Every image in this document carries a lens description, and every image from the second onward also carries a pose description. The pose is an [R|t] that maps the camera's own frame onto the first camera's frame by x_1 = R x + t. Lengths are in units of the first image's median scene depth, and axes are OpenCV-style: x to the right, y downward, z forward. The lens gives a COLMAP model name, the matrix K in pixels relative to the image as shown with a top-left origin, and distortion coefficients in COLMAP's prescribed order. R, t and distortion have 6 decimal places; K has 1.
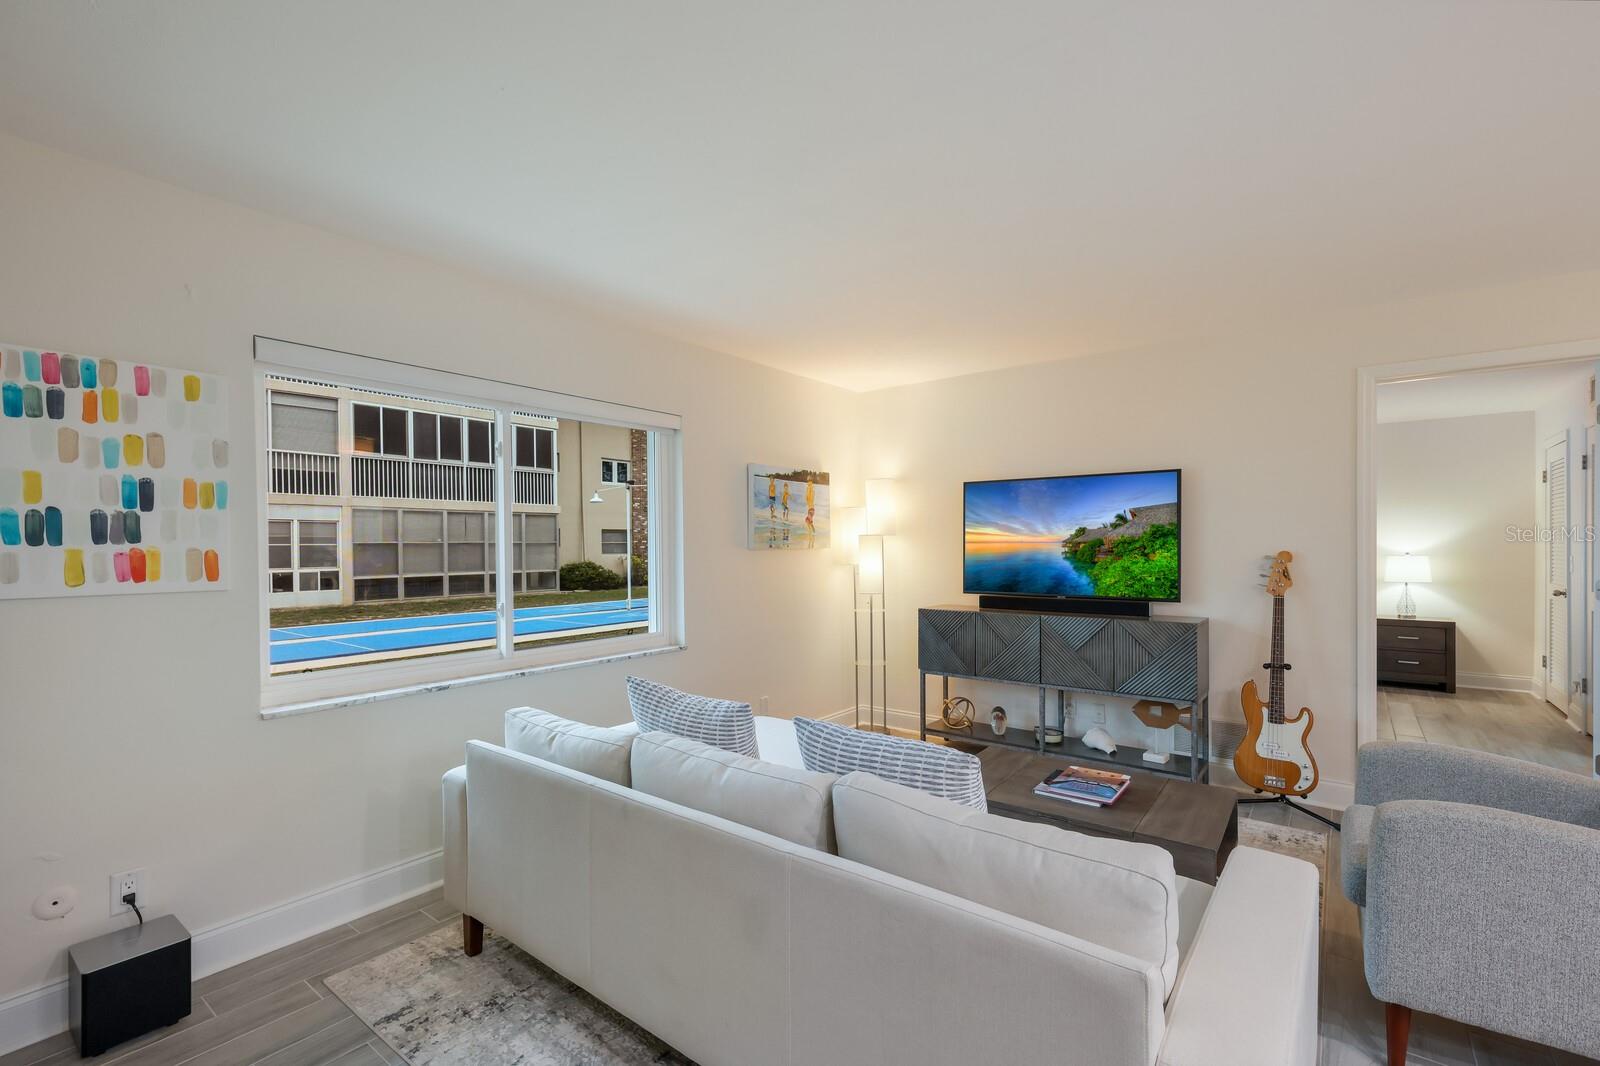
lens RADIAL K [[694.4, 0, 808.2], [0, 694.4, 547.4], [0, 0, 1]] dist [0.011633, 0.000407]
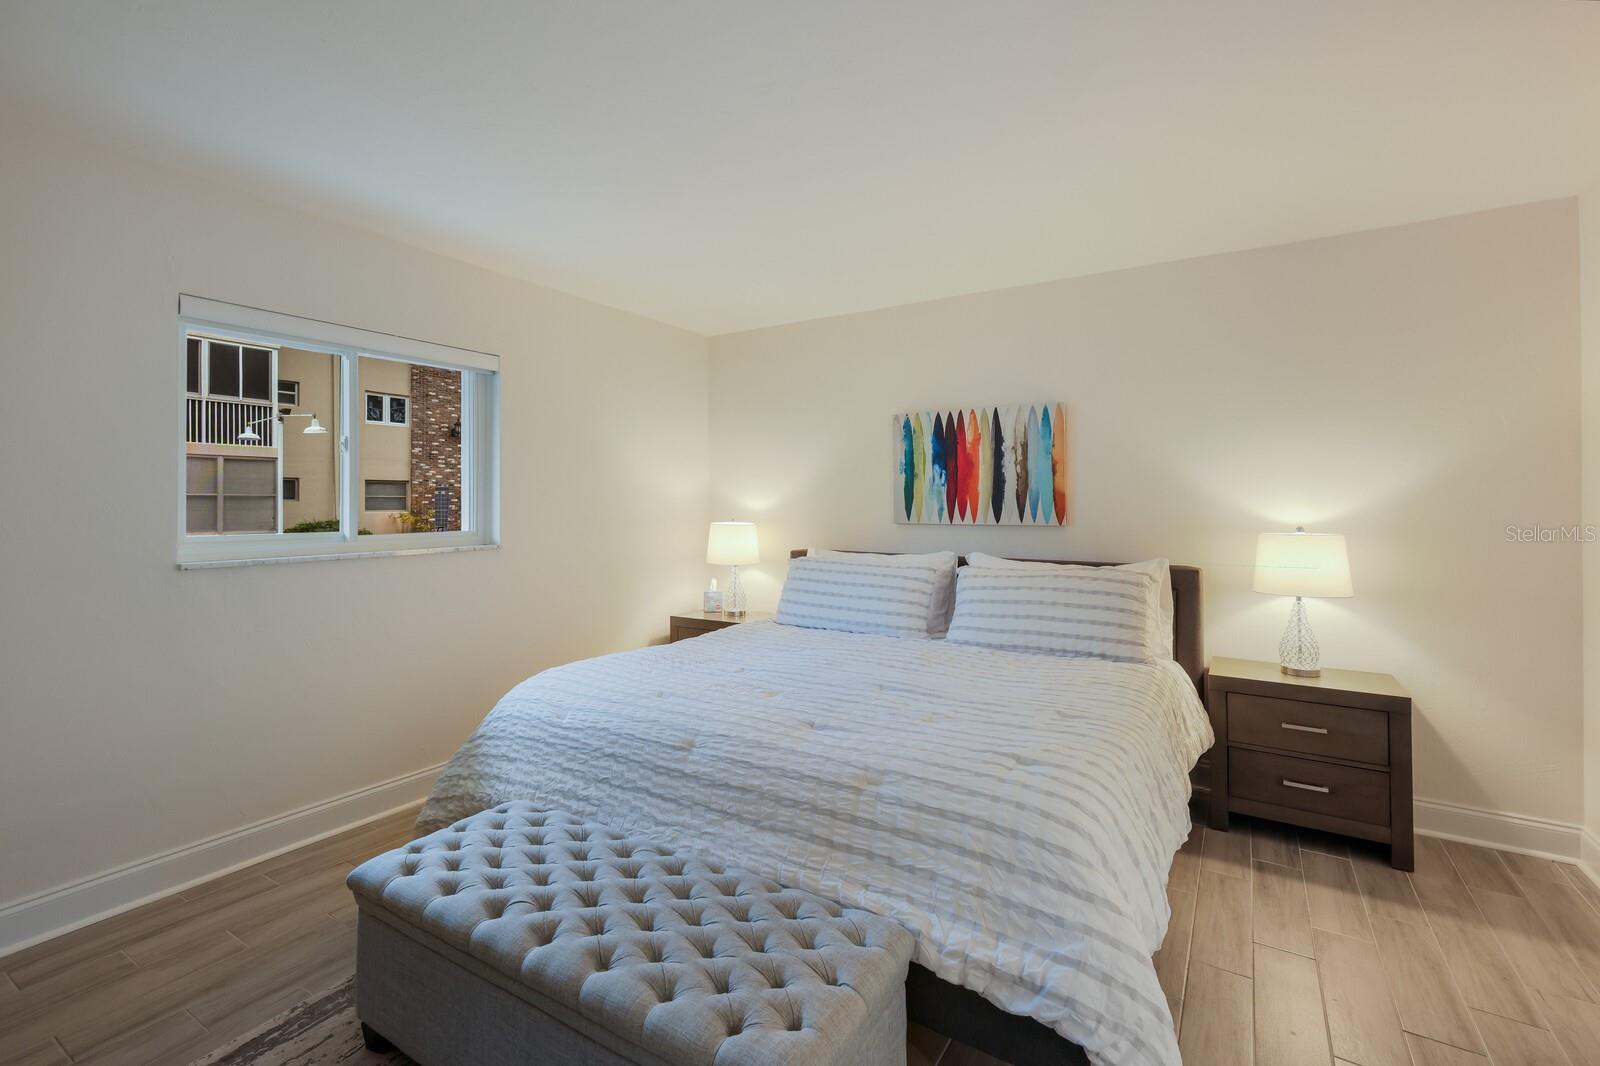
lens RADIAL K [[694.4, 0, 795.9], [0, 694.4, 492.9], [0, 0, 1]] dist [0.011633, 0.000407]
pose [[0.997026, 0.008867, 0.076553, 0.518497], [-0.007606, 0.999831, -0.016746, -0.004175], [-0.076688, 0.016114, 0.996925, 0.601995]]
